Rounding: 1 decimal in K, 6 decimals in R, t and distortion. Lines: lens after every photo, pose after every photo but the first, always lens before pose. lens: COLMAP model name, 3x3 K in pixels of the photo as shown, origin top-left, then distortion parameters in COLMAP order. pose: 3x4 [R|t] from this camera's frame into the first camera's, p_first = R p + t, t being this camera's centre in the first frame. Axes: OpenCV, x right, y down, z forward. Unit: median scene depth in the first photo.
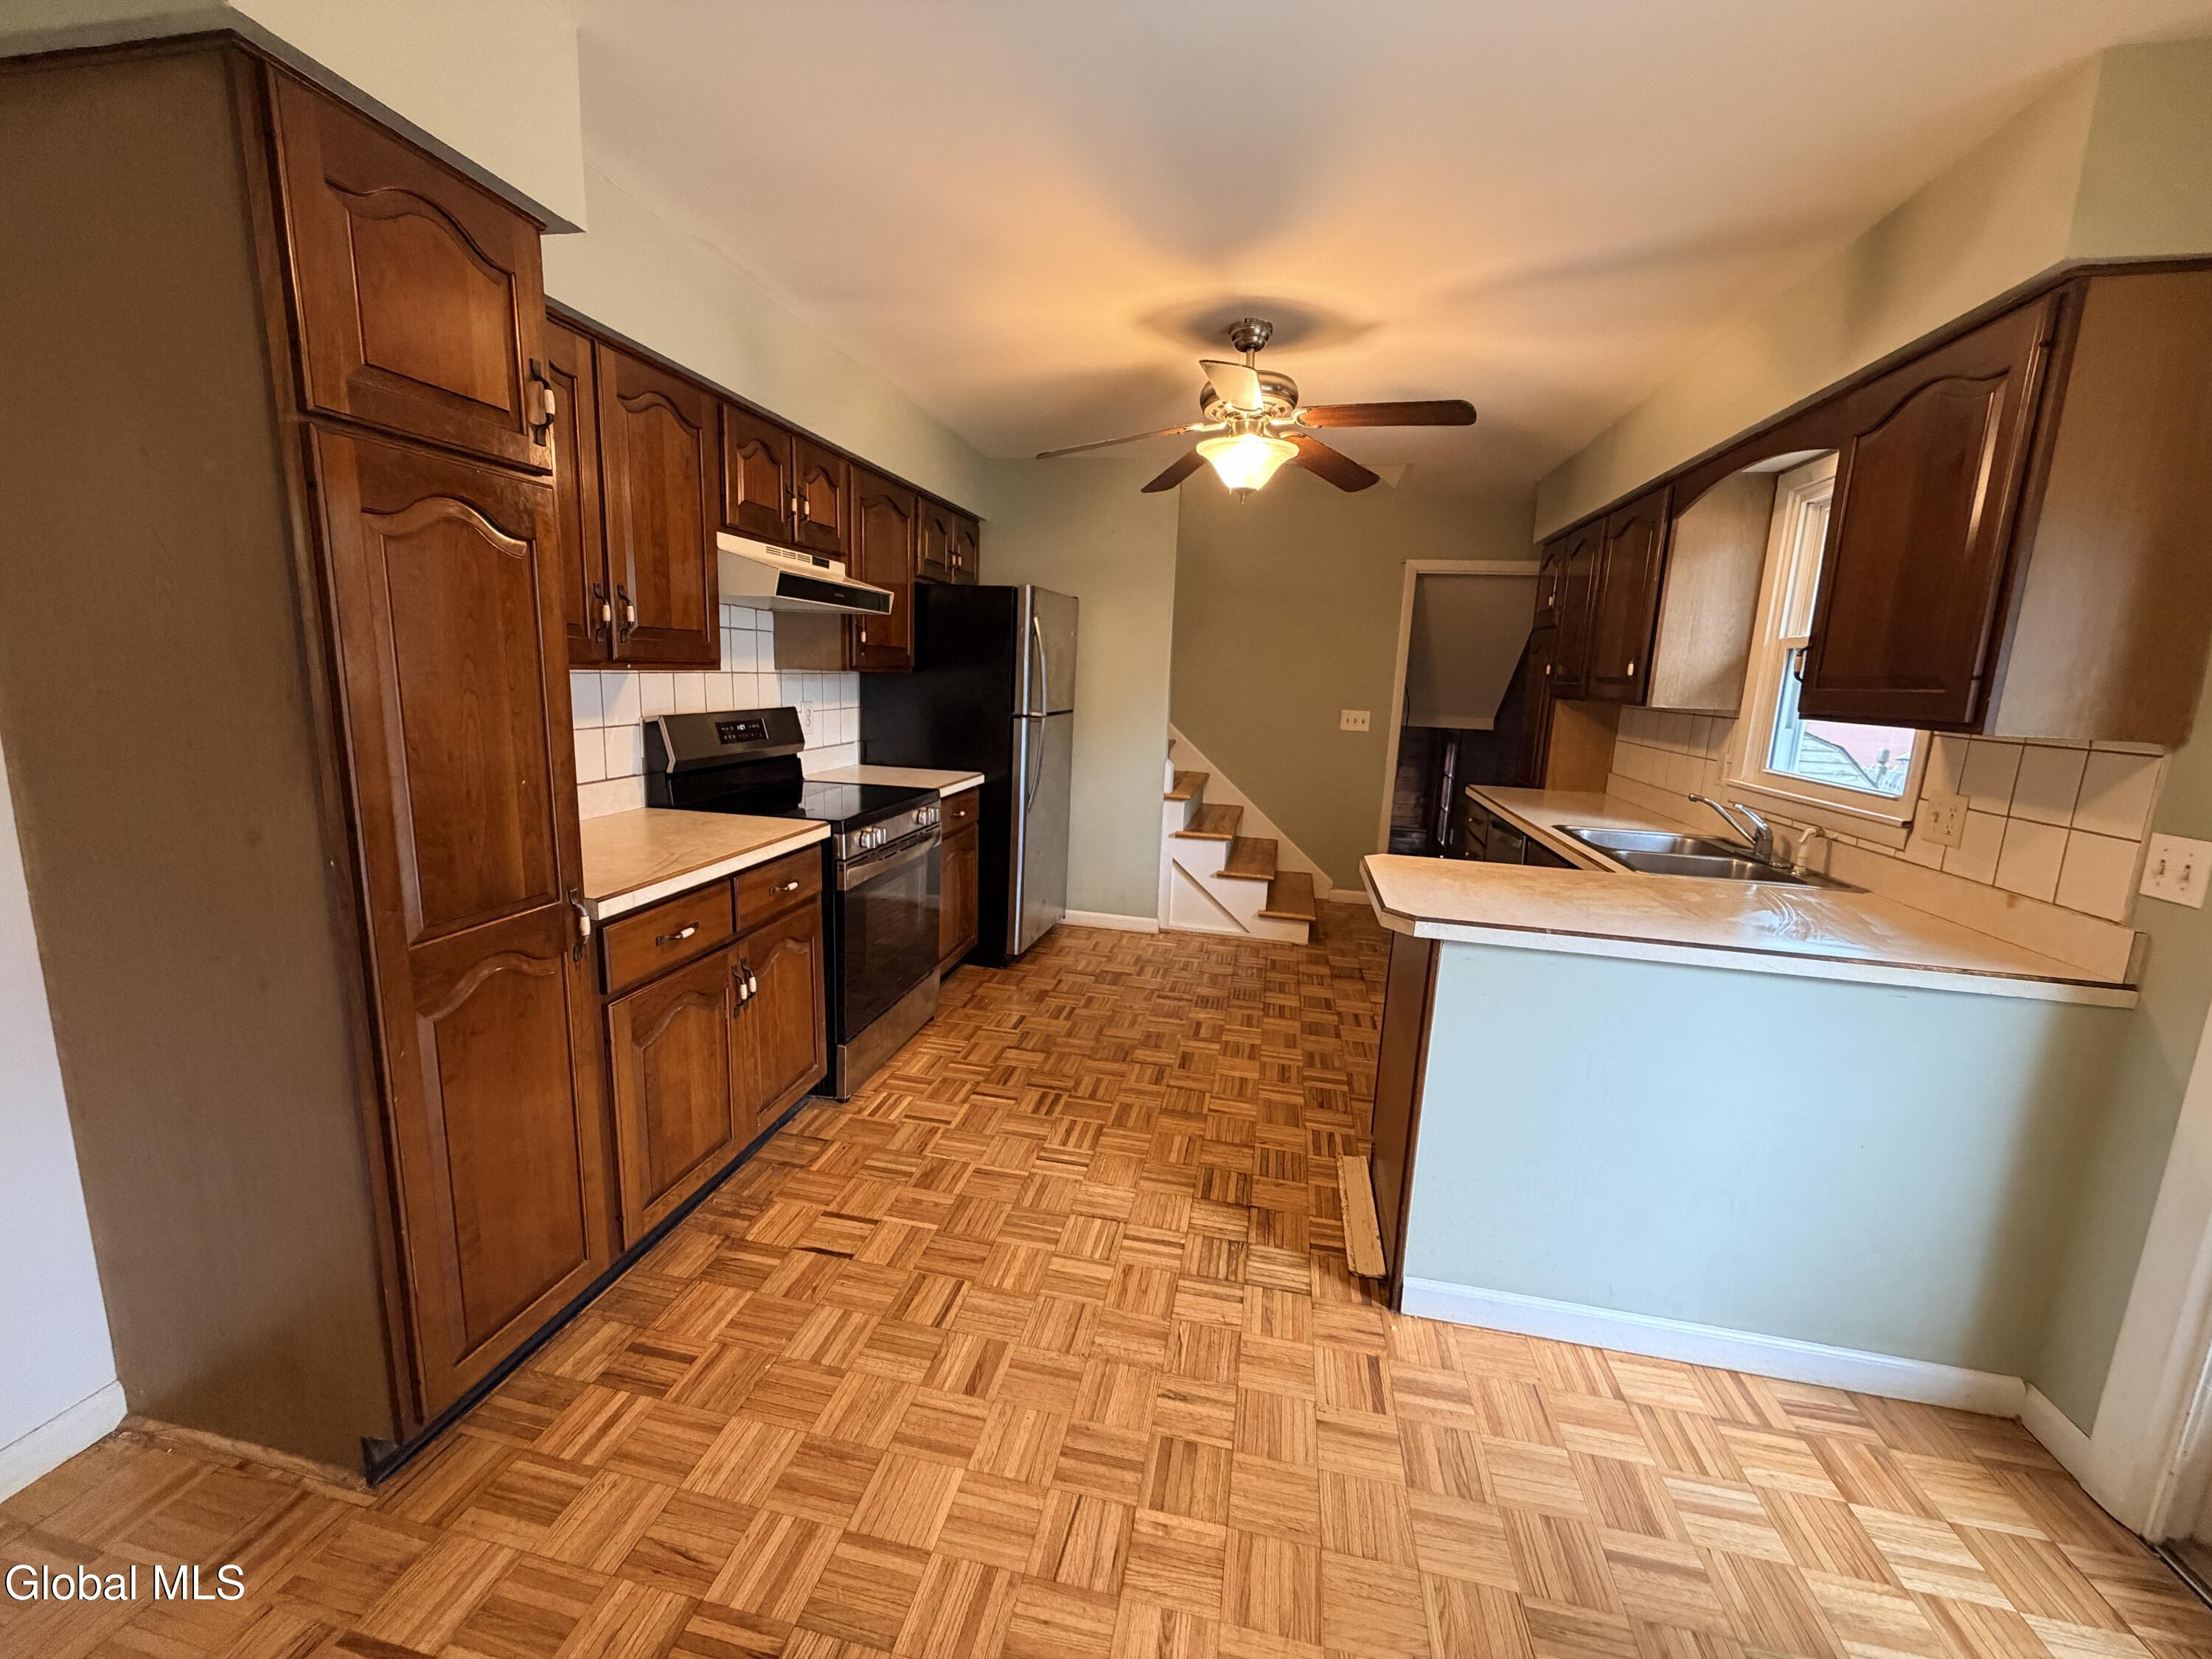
lens RADIAL K [[884.3, 0, 1109.7], [0, 884.3, 827.5], [0, 0, 1]] dist [0.000653, -0.000125]
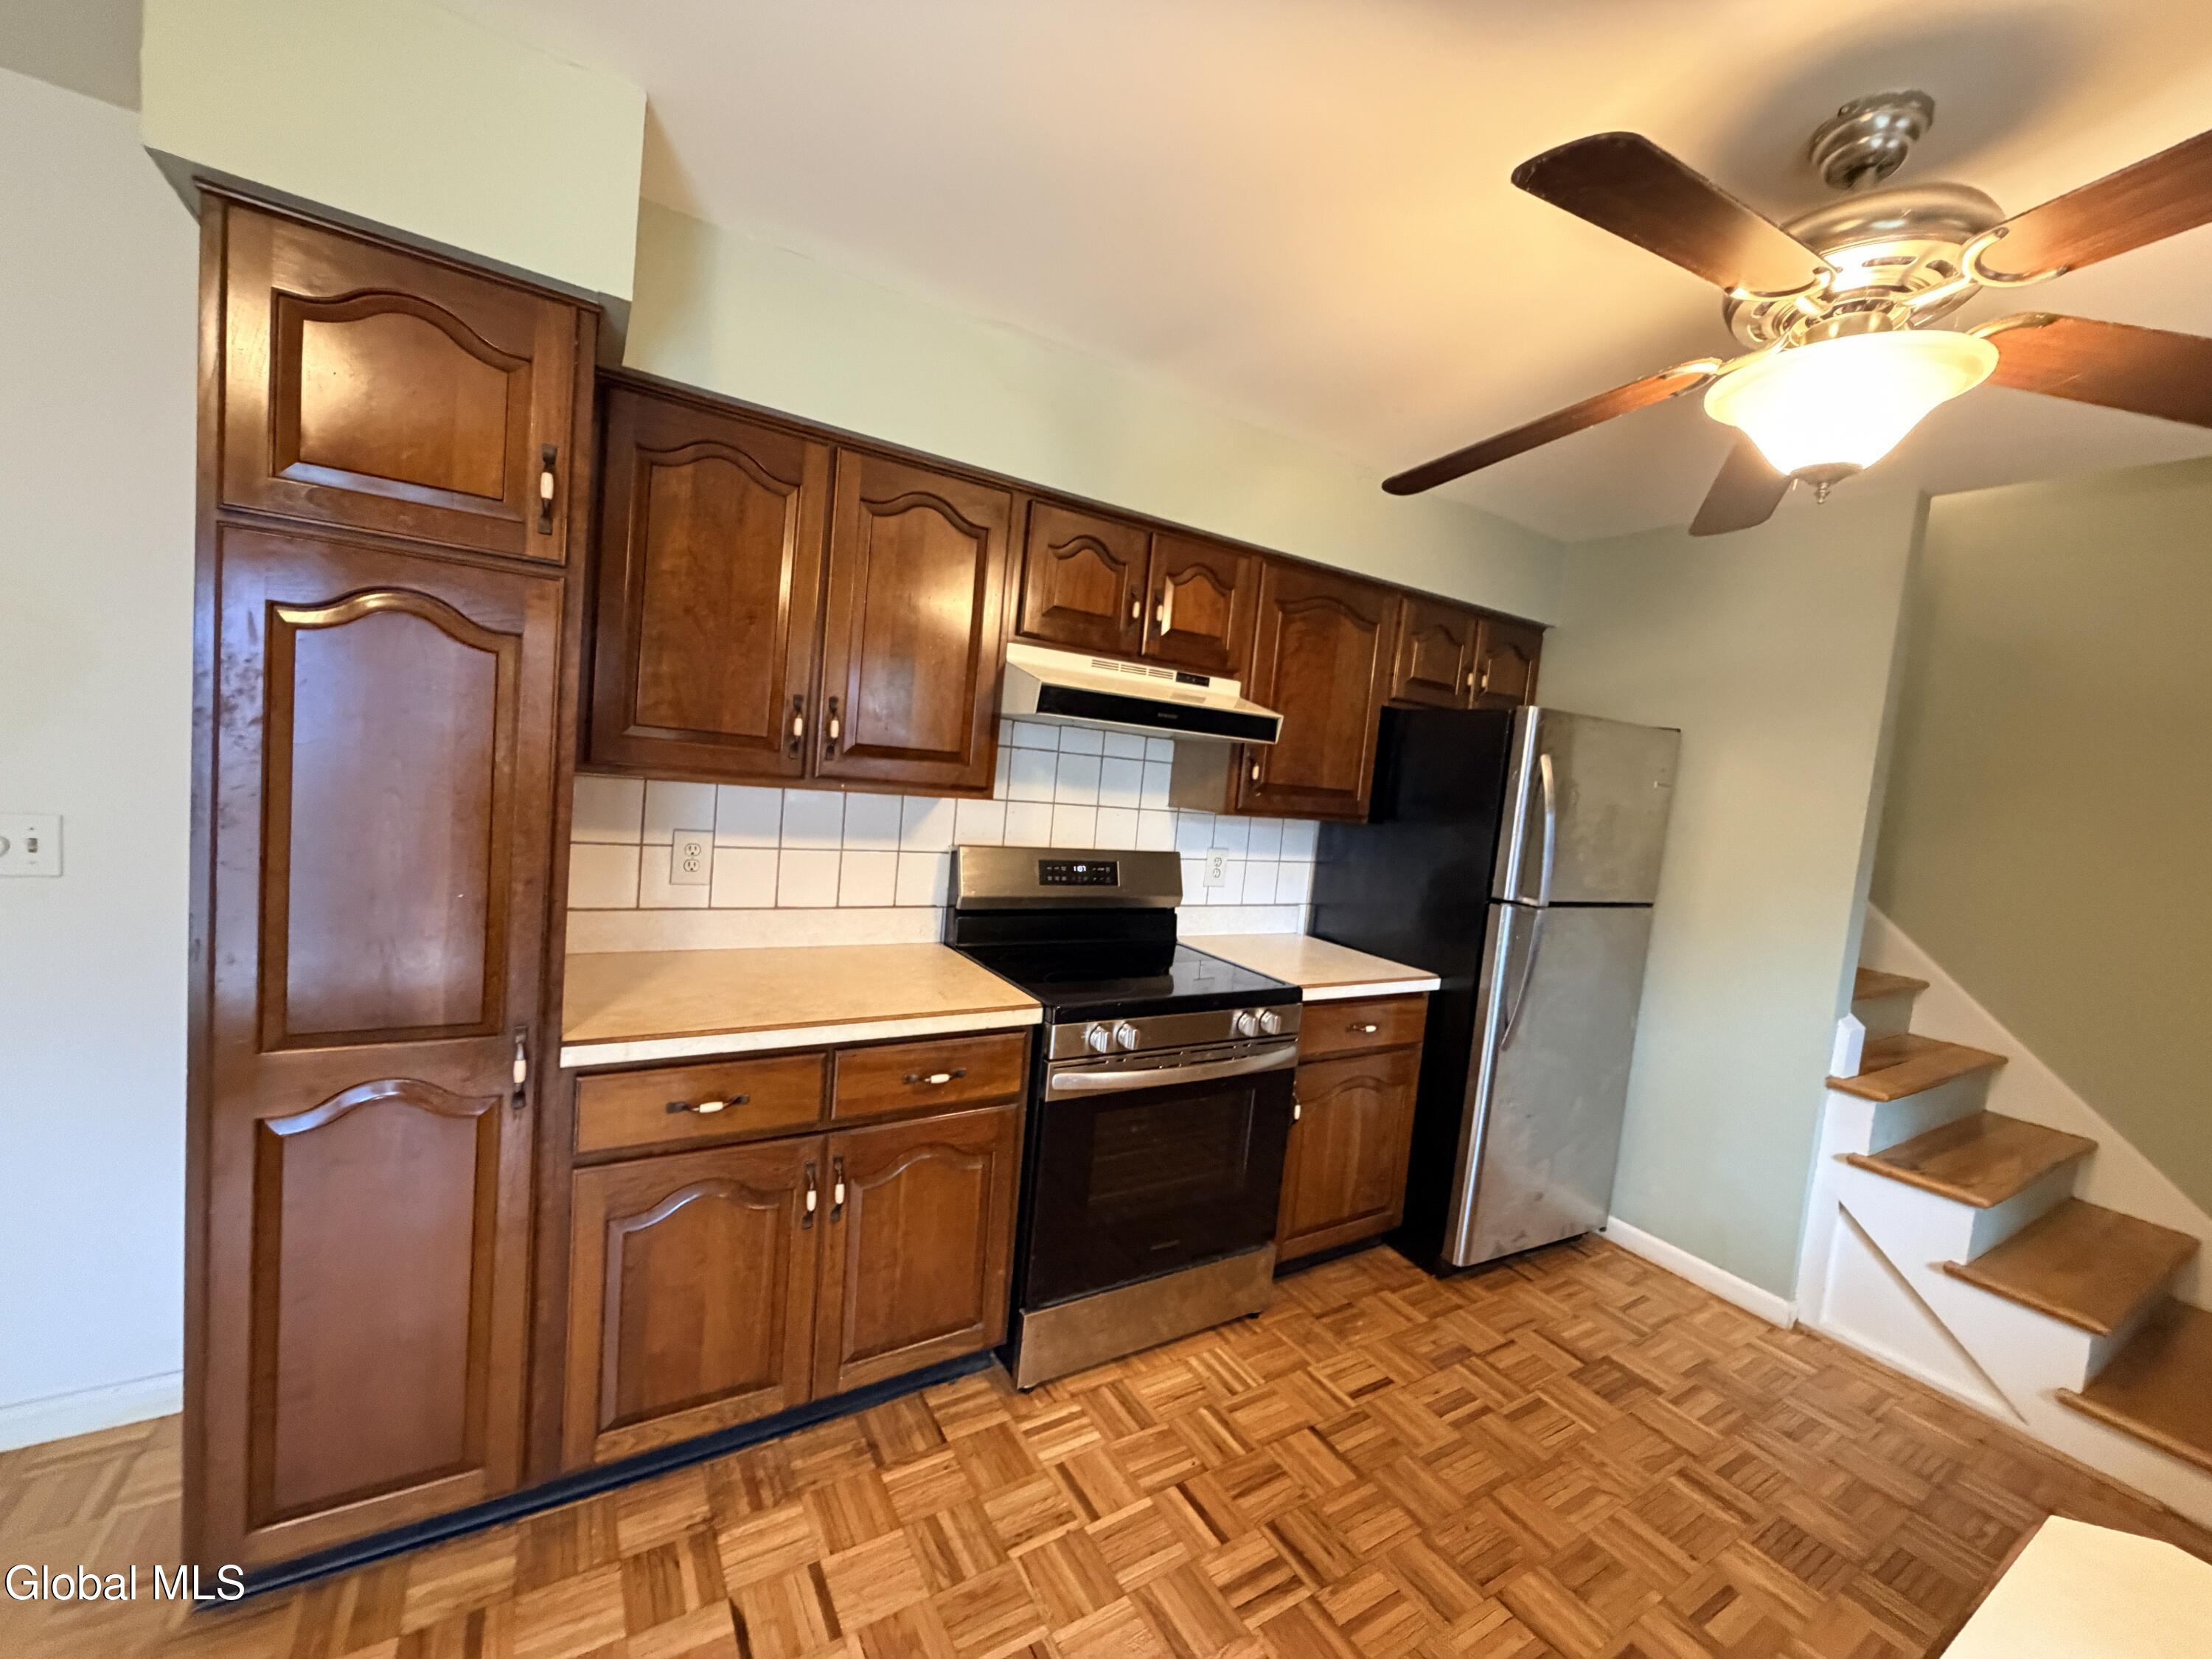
lens RADIAL K [[884.3, 0, 1101.8], [0, 884.3, 827.4], [0, 0, 1]] dist [0.000653, -0.000125]
pose [[0.682947, 0.076521, -0.726449, 0.196123], [-0.195303, 0.977421, -0.080650, -0.079453], [0.703875, 0.196957, 0.682472, 0.383188]]
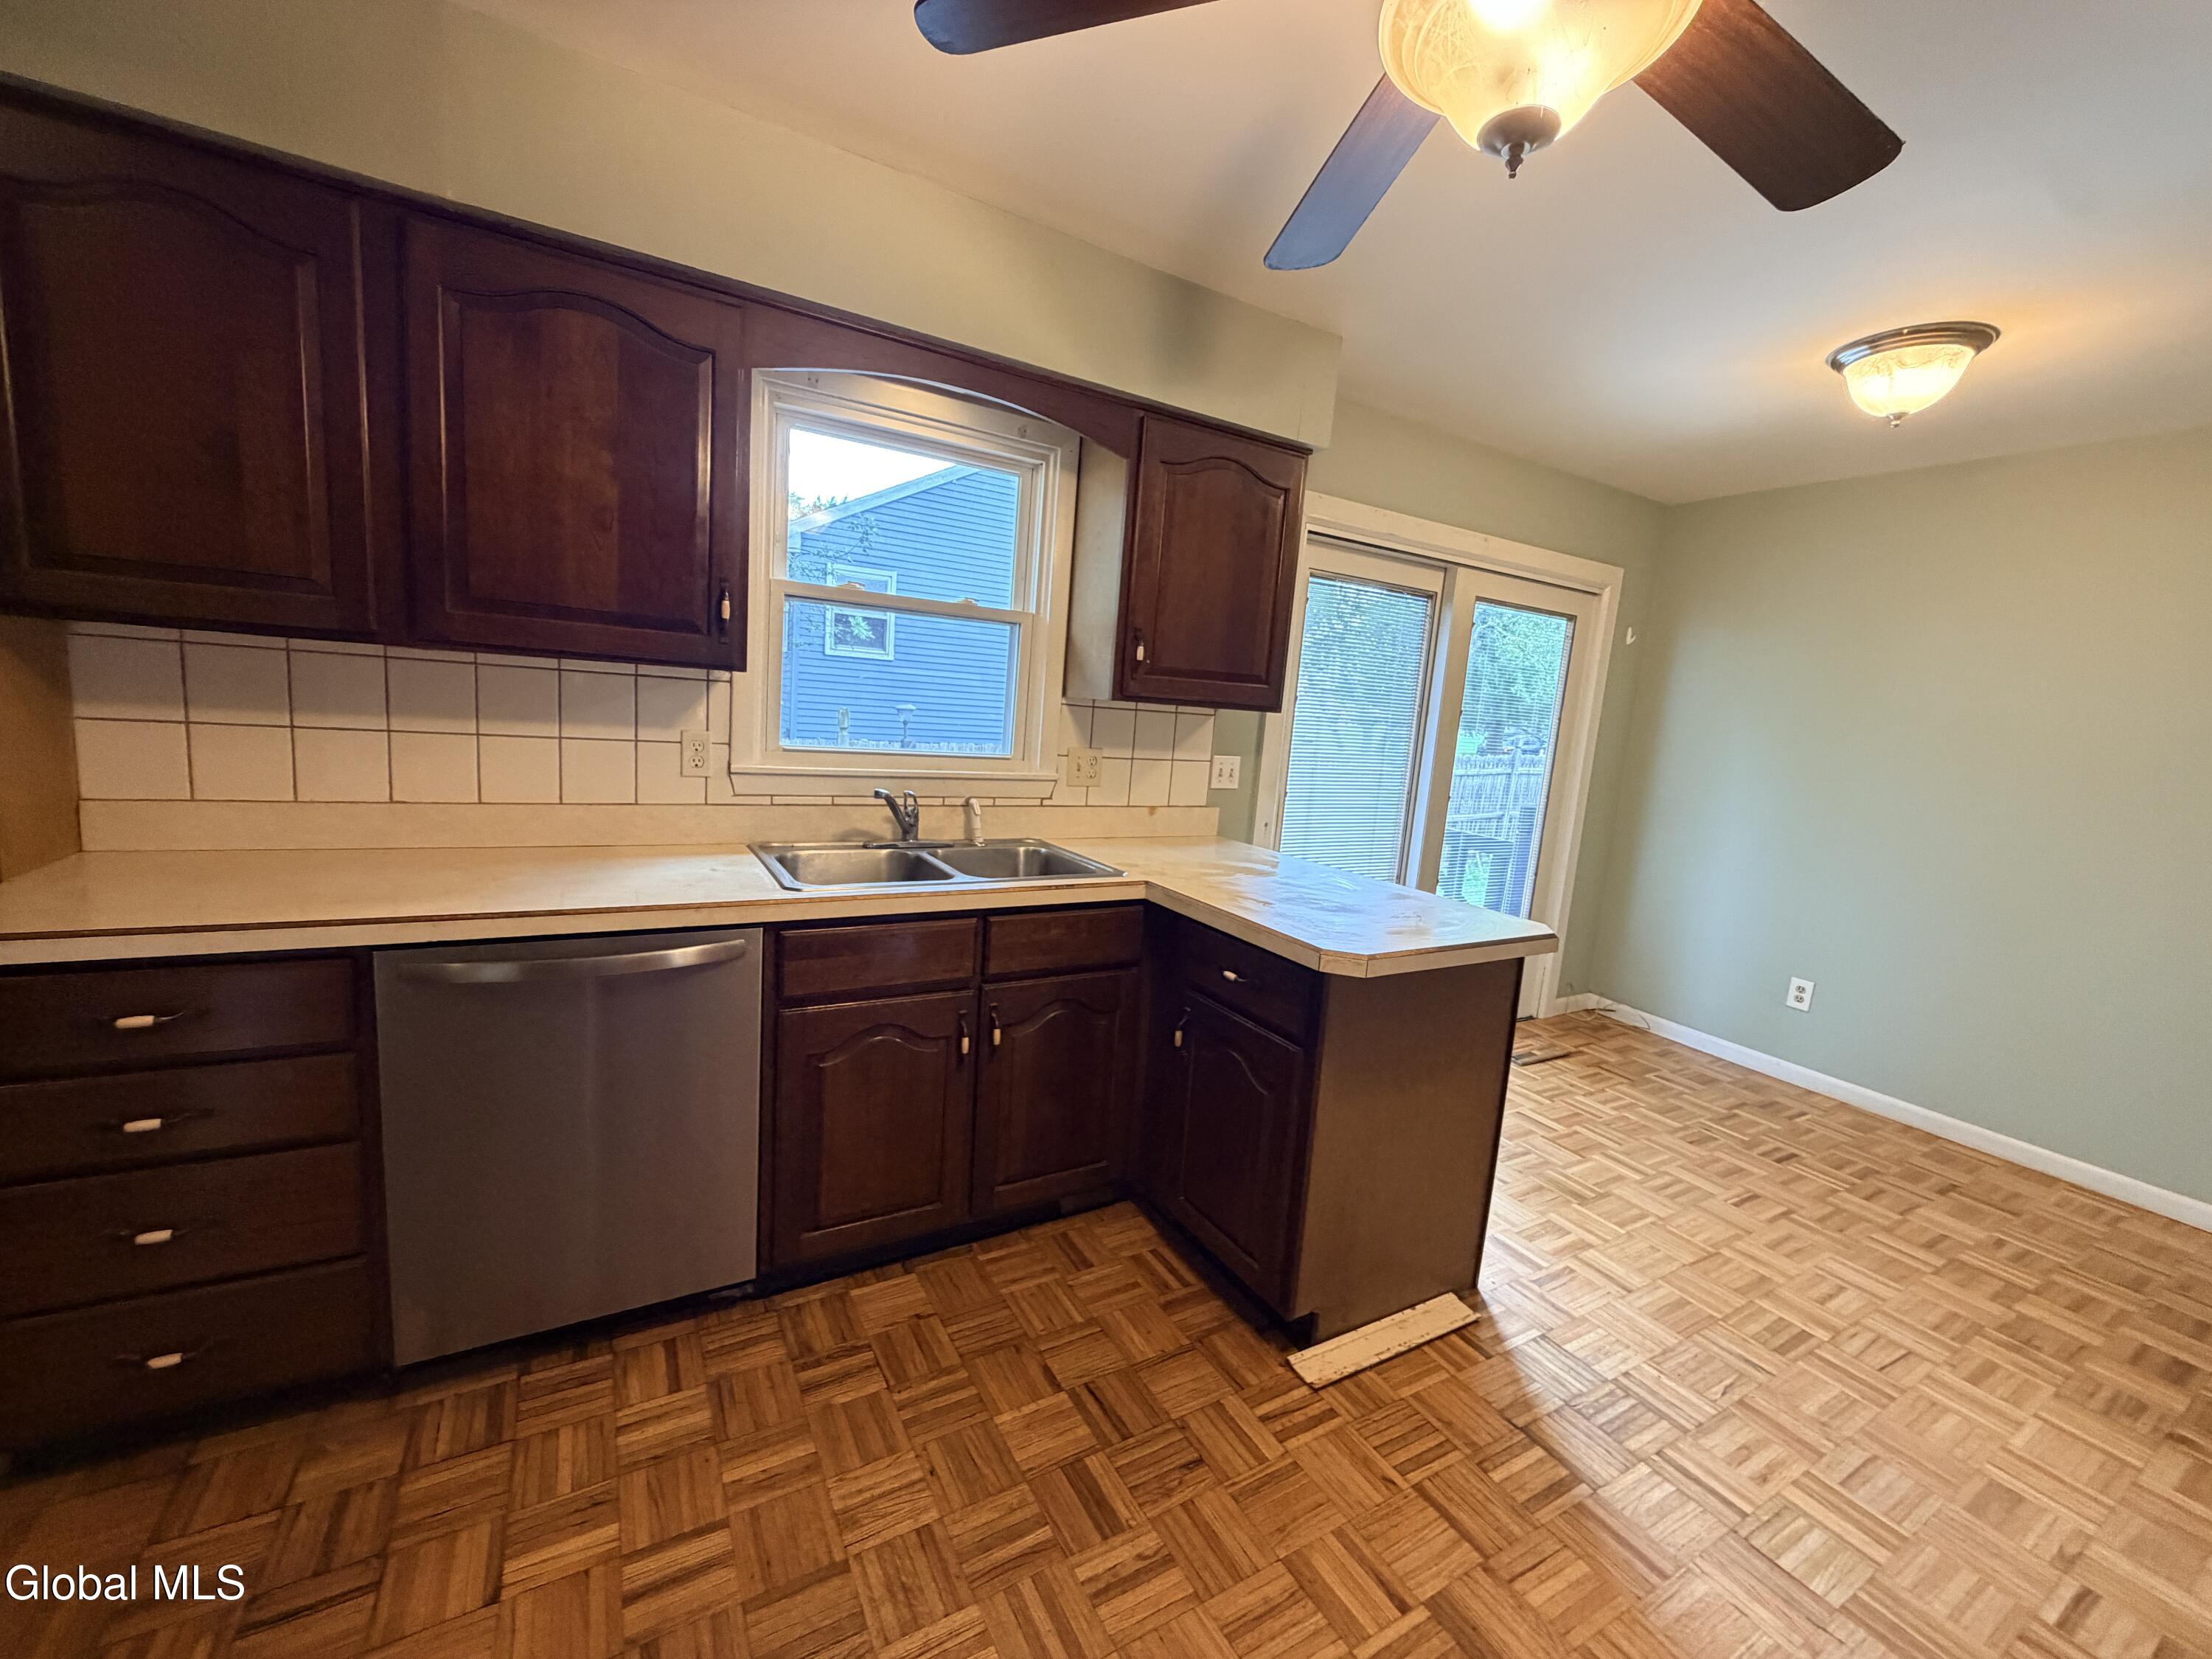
lens RADIAL K [[884.3, 0, 1105.5], [0, 884.3, 829.1], [0, 0, 1]] dist [0.000653, -0.000125]
pose [[-0.654551, -0.194524, 0.730564, -0.038554], [0.033093, 0.958033, 0.284741, -0.187677], [-0.755293, 0.210554, -0.620644, 1.146078]]
